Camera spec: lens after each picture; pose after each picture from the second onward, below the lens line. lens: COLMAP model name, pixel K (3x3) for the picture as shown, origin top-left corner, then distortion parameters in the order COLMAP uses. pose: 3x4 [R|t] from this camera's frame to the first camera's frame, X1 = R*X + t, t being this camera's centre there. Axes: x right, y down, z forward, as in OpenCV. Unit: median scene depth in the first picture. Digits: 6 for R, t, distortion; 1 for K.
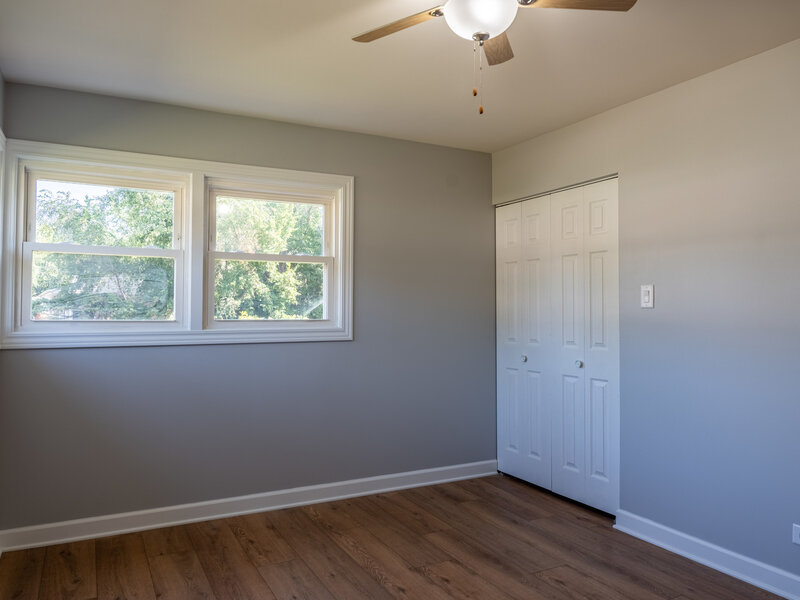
lens RADIAL K [[586.2, 0, 400.0], [0, 586.2, 300.0], [0, 0, 1]] dist [-0.001780, -0.002954]
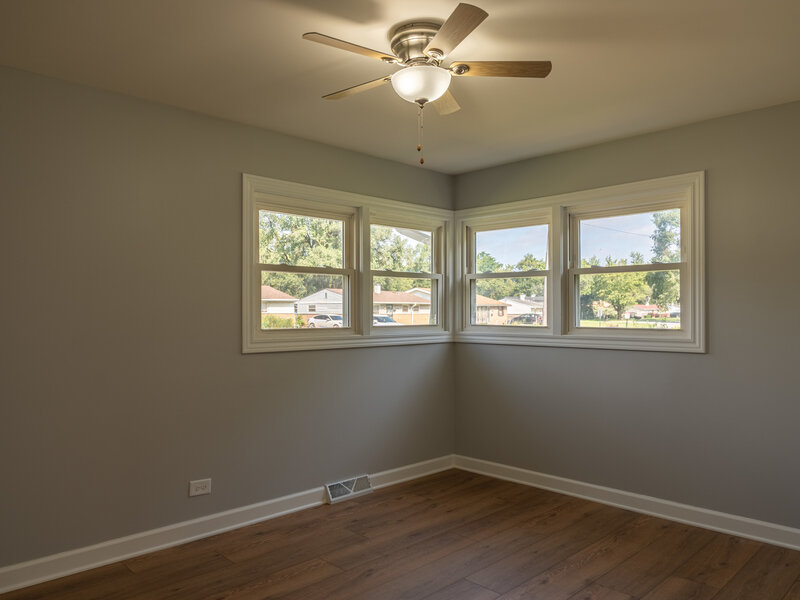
lens RADIAL K [[586.2, 0, 400.0], [0, 586.2, 300.0], [0, 0, 1]] dist [-0.001780, -0.002954]
pose [[0.299195, -0.020227, -0.953978, 0.726827], [0.016407, 0.999737, -0.016052, -0.007003], [0.954051, -0.010849, 0.299448, 0.327627]]
